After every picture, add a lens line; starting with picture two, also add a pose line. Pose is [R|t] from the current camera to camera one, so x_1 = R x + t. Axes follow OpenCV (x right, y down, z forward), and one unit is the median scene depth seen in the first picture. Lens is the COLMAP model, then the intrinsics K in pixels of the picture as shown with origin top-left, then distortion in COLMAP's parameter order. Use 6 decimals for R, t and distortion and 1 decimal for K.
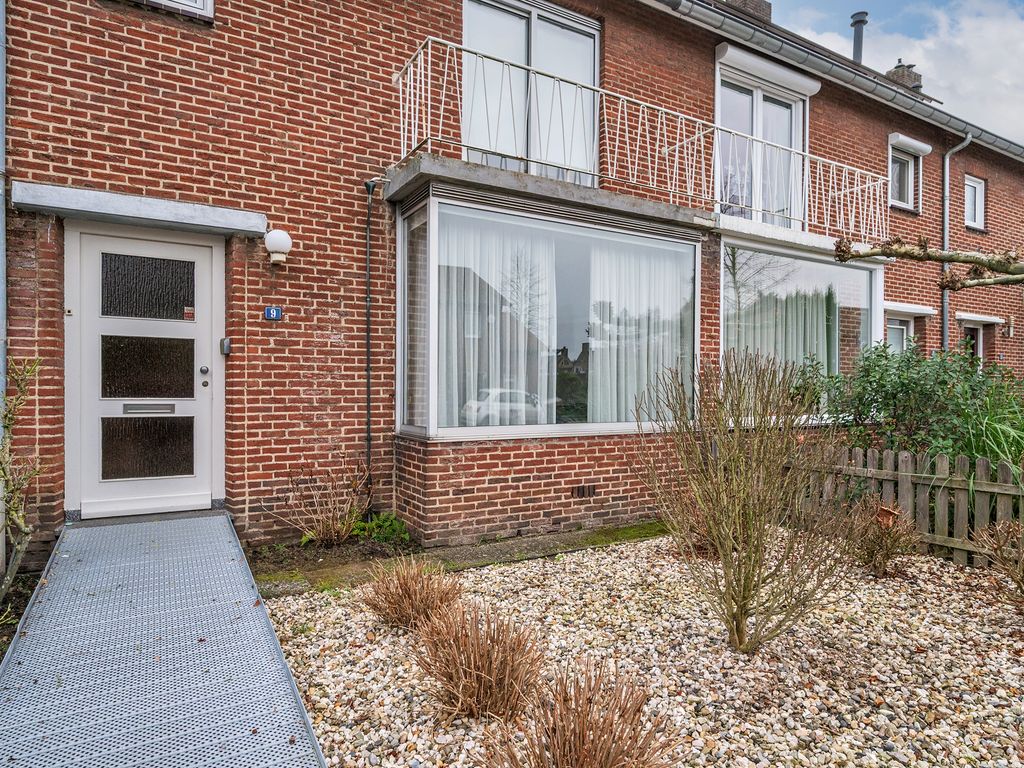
lens RADIAL K [[614.4, 0, 512.0], [0, 614.4, 384.0], [0, 0, 1]] dist [-0.001386, -0.001441]
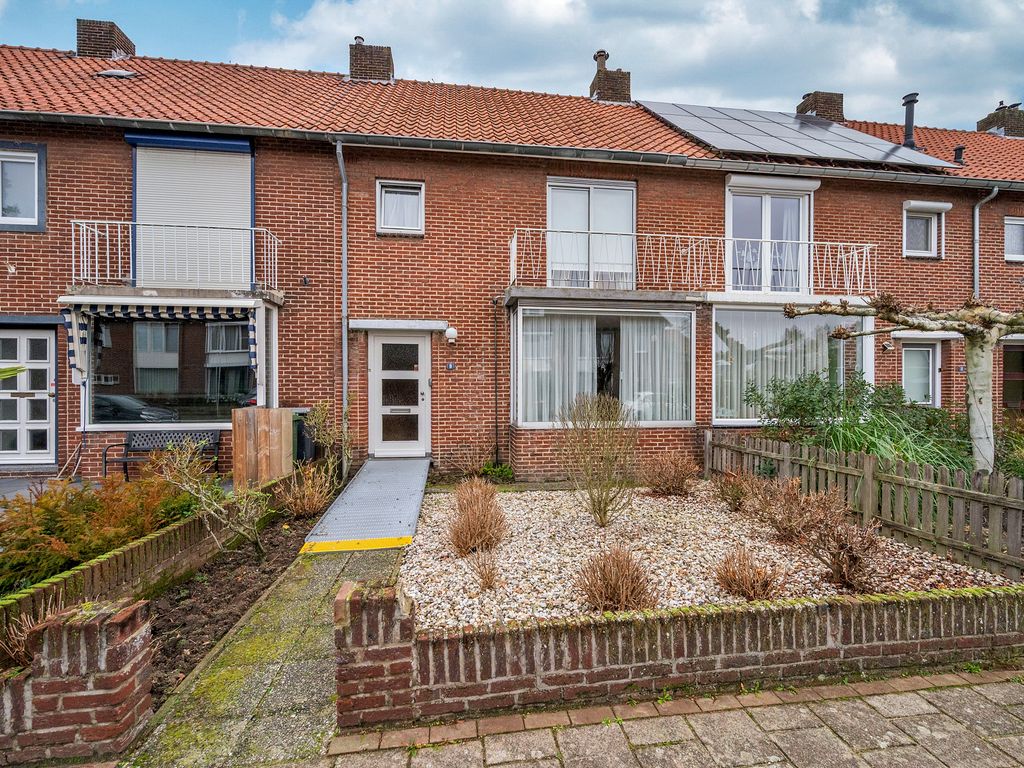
lens RADIAL K [[442.4, 0, 512.0], [0, 442.4, 384.0], [0, 0, 1]] dist [-0.000823, -0.000161]
pose [[0.928212, -0.009955, -0.371919, 0.370145], [0.007113, 0.999934, -0.009012, -0.037709], [0.371984, 0.005719, 0.928222, -0.335816]]
